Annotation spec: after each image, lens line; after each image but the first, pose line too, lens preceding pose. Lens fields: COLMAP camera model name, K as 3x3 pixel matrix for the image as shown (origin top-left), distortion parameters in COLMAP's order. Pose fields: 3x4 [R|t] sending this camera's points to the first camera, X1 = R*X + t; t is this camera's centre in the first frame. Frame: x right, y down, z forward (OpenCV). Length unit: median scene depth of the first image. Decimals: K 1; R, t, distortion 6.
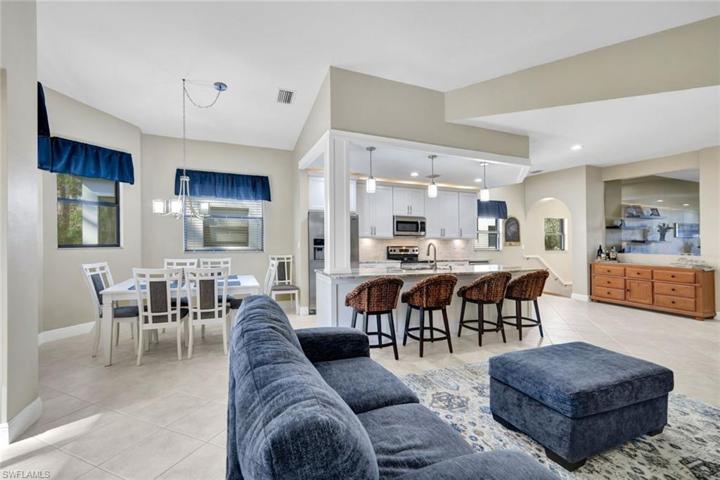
lens RADIAL K [[314.8, 0, 360.0], [0, 314.8, 240.0], [0, 0, 1]] dist [0.000094, -0.000030]
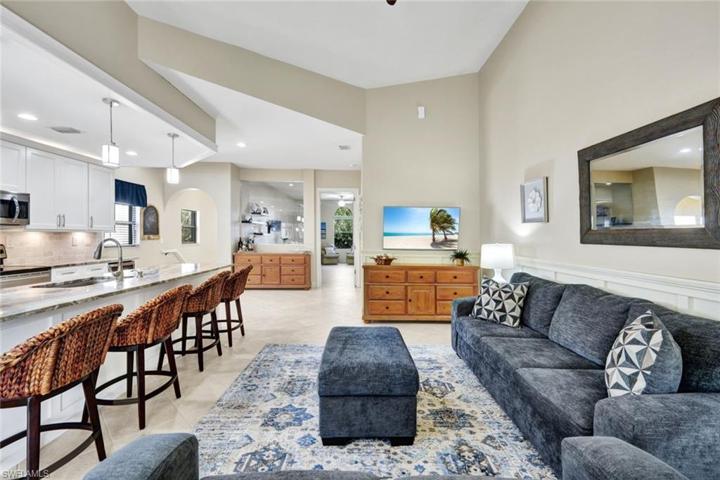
lens RADIAL K [[316.2, 0, 363.6], [0, 316.2, 226.5], [0, 0, 1]] dist [0.001417, -0.000026]
pose [[0.358490, 0.019854, 0.933322, -0.124299], [-0.003198, 0.999794, -0.020040, -0.002163], [-0.933528, 0.004199, 0.358480, 0.211883]]
